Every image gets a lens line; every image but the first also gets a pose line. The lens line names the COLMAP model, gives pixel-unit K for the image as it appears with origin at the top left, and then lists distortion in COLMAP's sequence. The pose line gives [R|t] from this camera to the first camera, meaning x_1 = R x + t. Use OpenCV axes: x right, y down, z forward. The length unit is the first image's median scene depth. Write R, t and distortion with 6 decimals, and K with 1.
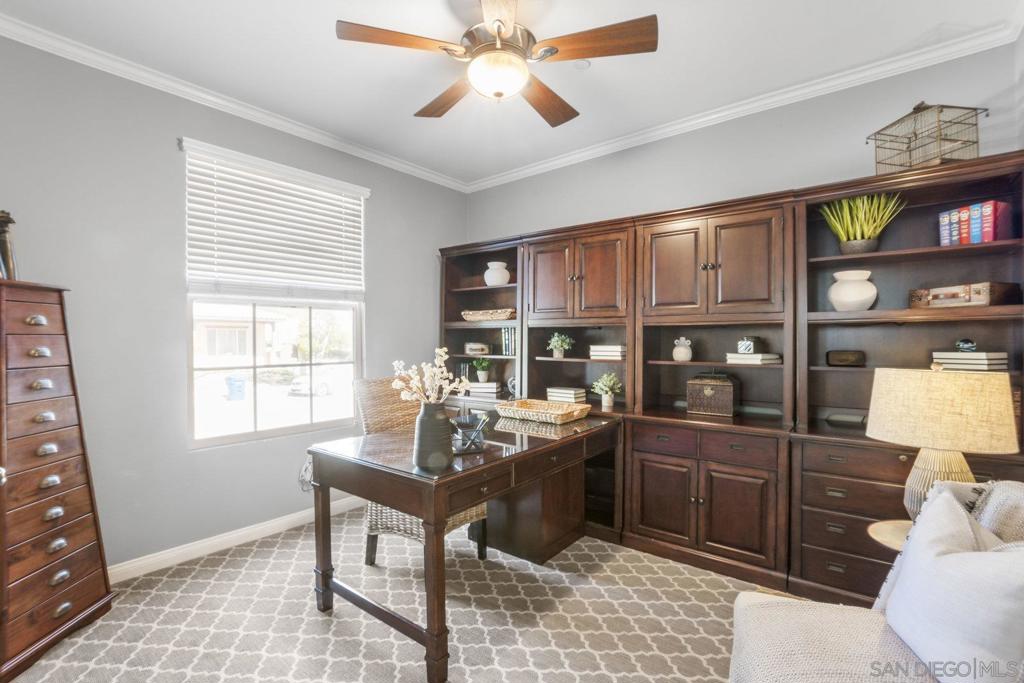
lens RADIAL K [[470.1, 0, 512.2], [0, 470.1, 337.5], [0, 0, 1]] dist [-0.001399, 0.000124]
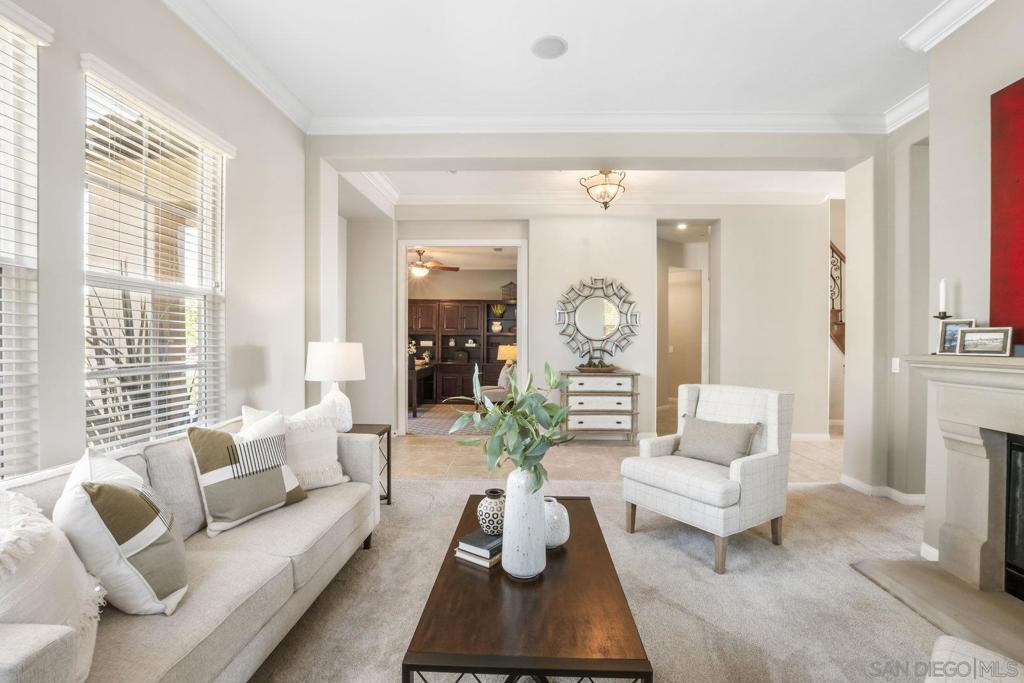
lens RADIAL K [[469.8, 0, 512.0], [0, 469.8, 341.5], [0, 0, 1]] dist [-0.001780, 0.000468]
pose [[0.806368, 0.007190, 0.591371, -1.401949], [-0.010216, 0.999946, 0.001772, 0.011486], [-0.591327, -0.007470, 0.806398, -2.109379]]
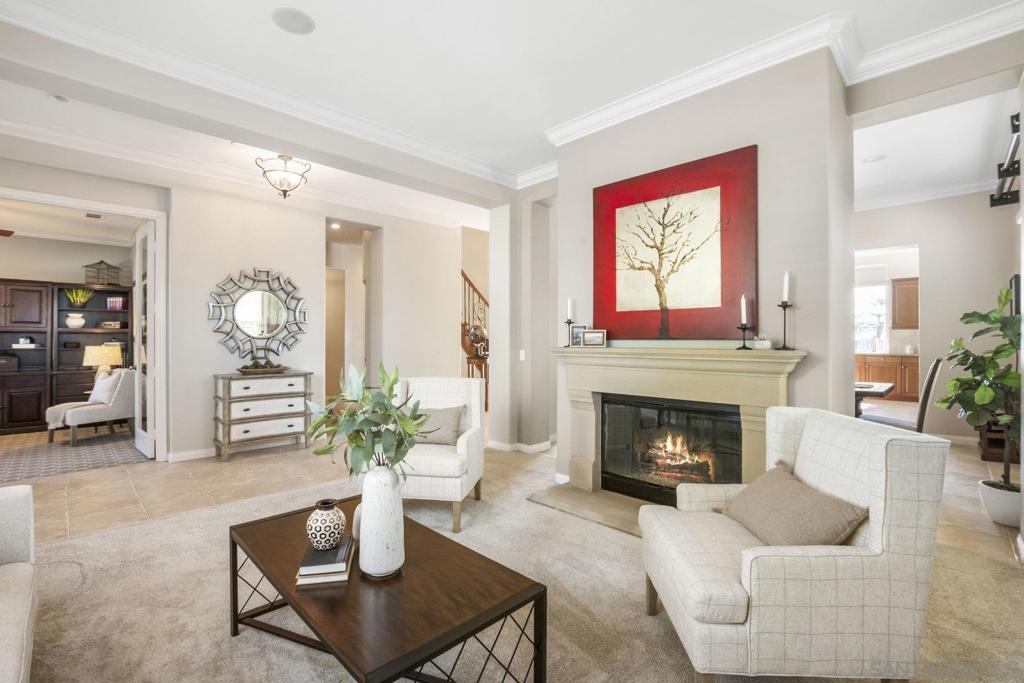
lens RADIAL K [[470.1, 0, 512.2], [0, 470.1, 337.5], [0, 0, 1]] dist [-0.001399, 0.000124]
pose [[0.138252, 0.008236, 0.990363, -1.616795], [-0.003674, 0.999963, -0.007803, 0.013145], [-0.990390, -0.002560, 0.138277, -1.881102]]
